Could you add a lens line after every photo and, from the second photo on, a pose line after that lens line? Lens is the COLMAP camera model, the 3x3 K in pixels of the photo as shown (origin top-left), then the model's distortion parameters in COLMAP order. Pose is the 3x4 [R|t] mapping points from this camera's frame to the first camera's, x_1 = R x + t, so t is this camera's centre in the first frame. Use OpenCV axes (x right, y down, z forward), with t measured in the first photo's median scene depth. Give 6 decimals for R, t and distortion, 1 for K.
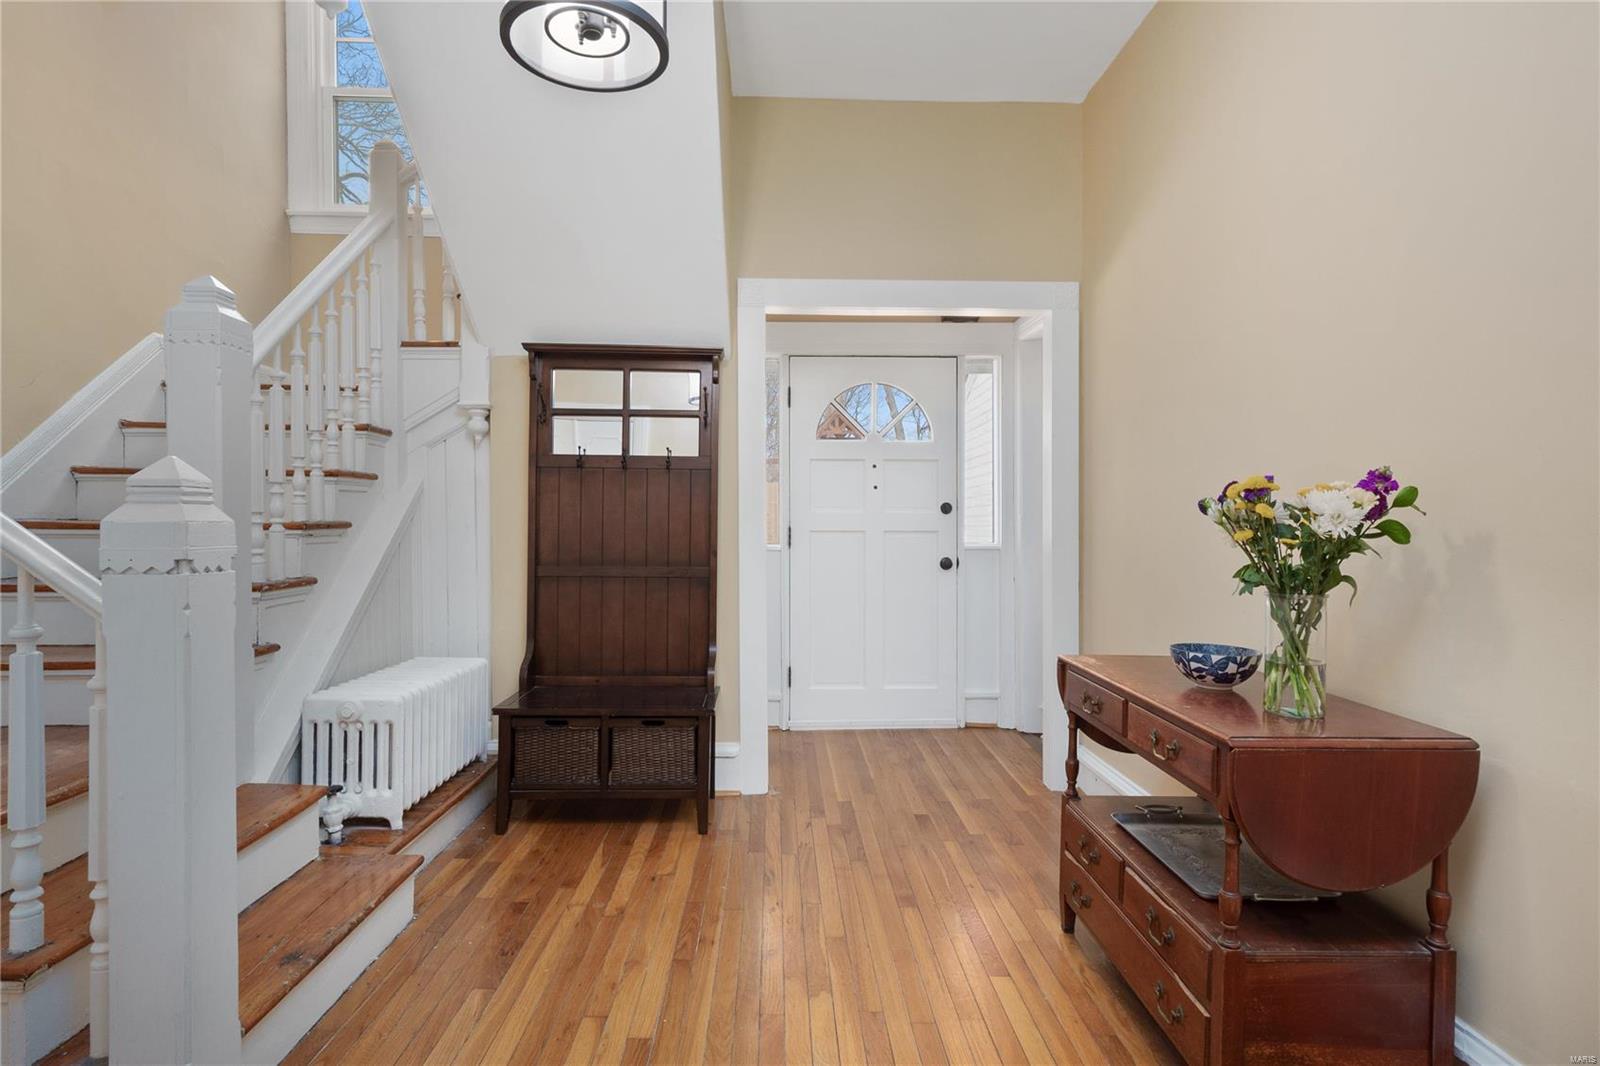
lens RADIAL K [[817.0, 0, 806.9], [0, 817.0, 526.9], [0, 0, 1]] dist [-0.004080, -0.000378]
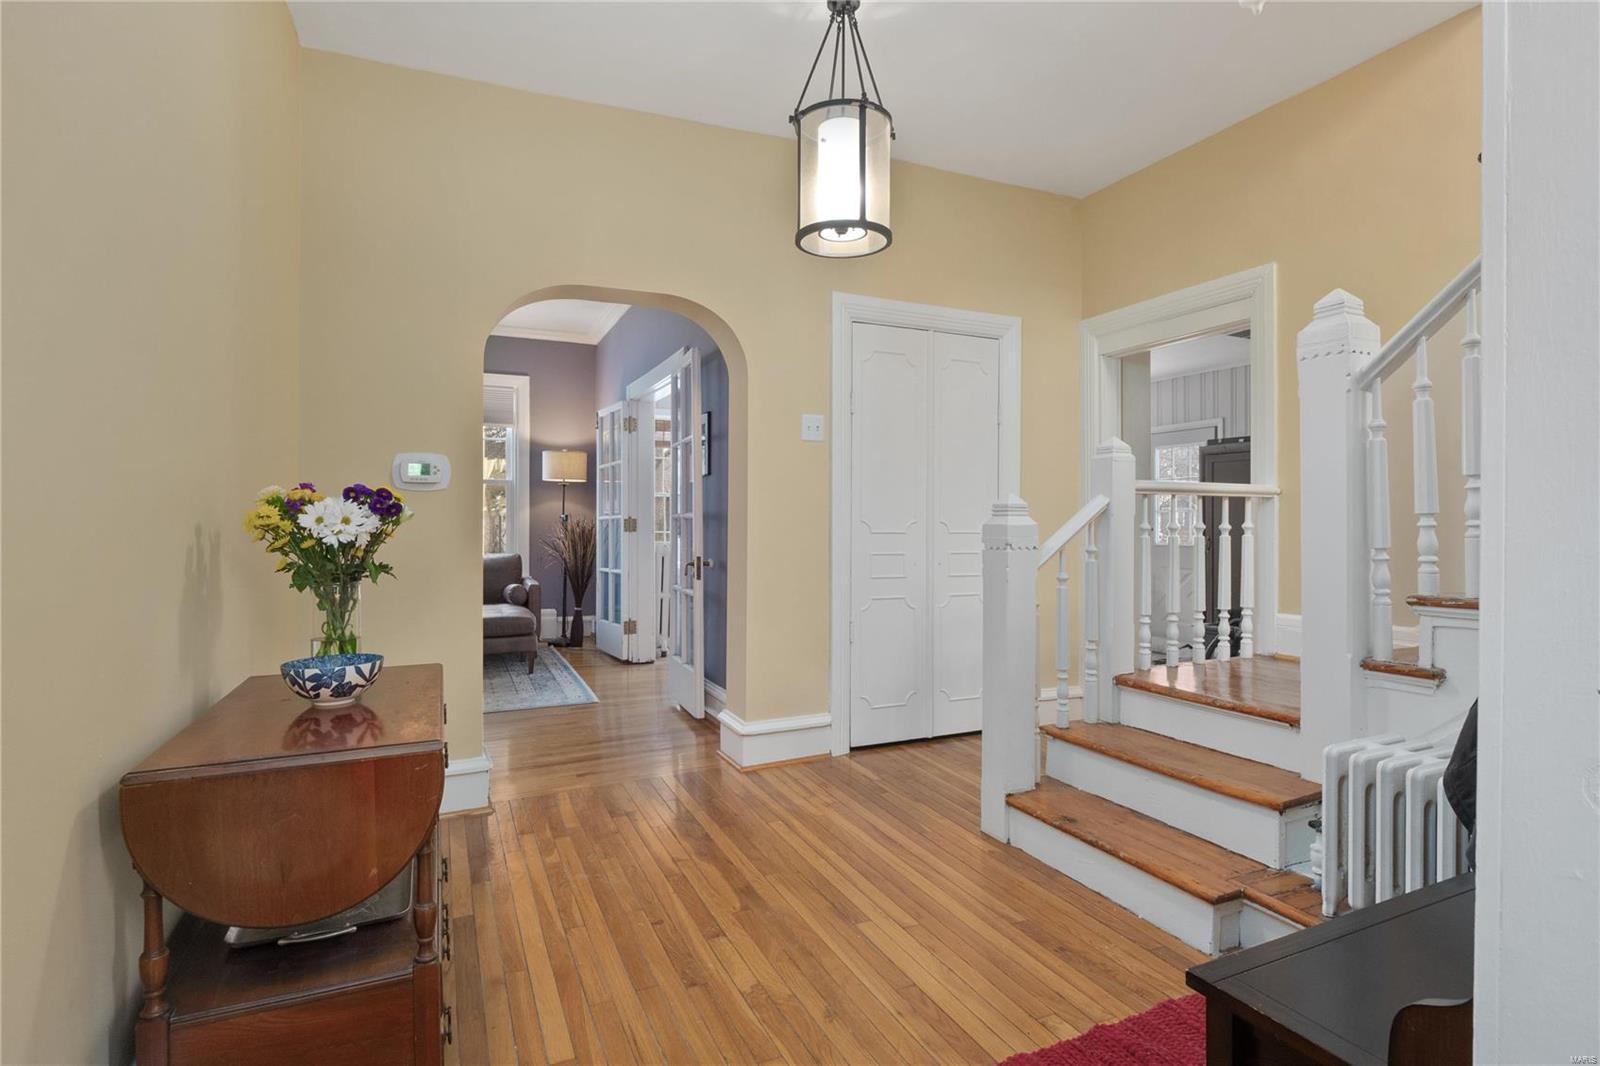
lens RADIAL K [[817.0, 0, 811.2], [0, 817.0, 525.0], [0, 0, 1]] dist [-0.004080, -0.000378]
pose [[-0.918177, 0.007595, -0.396098, 0.365222], [0.000074, 0.999819, 0.019000, -0.034600], [0.396171, 0.017416, -0.918012, 2.055233]]
